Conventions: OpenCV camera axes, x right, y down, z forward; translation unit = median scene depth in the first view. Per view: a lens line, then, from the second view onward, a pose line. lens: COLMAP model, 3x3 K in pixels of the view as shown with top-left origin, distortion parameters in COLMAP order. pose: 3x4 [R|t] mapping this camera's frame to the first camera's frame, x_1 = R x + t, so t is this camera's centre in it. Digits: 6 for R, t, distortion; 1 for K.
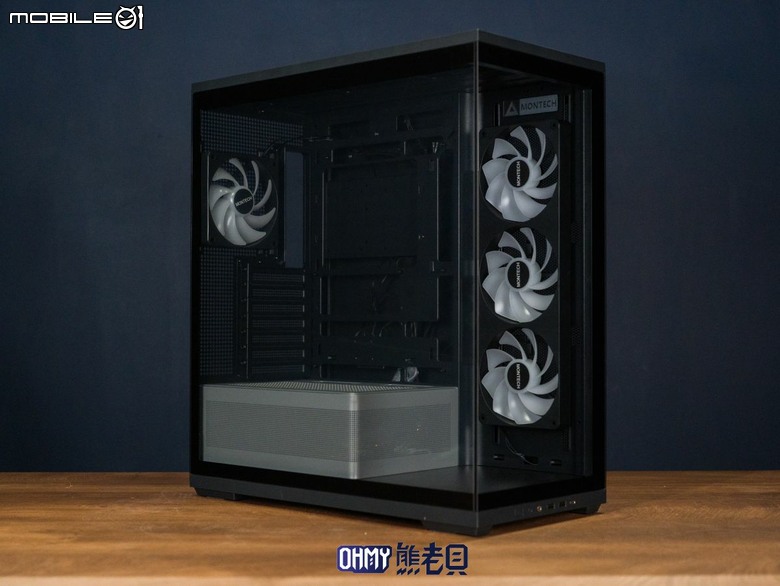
lens RADIAL K [[1263.8, 0, 390.0], [0, 1263.8, 293.0], [0, 0, 1]] dist [0.003773, -0.046129]
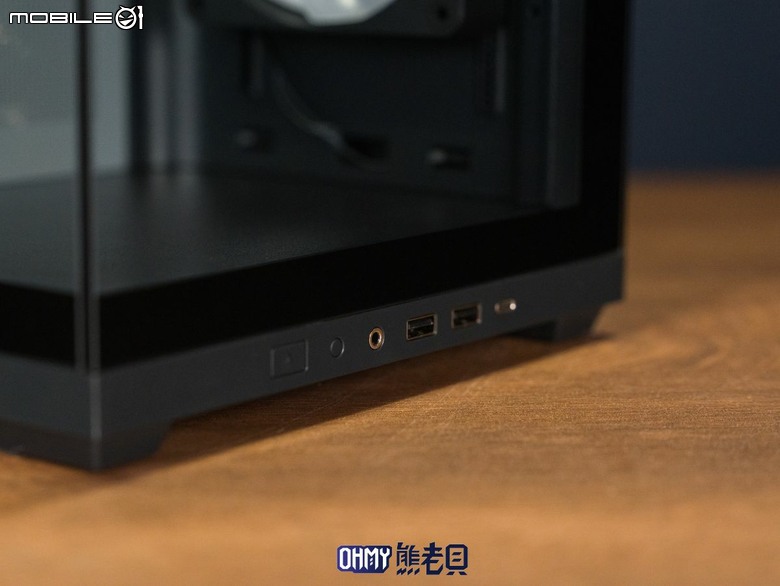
lens RADIAL K [[3332.7, 0, 390.0], [0, 3332.7, 293.0], [0, 0, 1]] dist [-0.046098, -0.916488]
pose [[0.994335, -0.007765, 0.106011, 0.046021], [-0.010667, 0.985004, 0.172200, 0.042291], [-0.105758, -0.172355, 0.979341, 0.316269]]
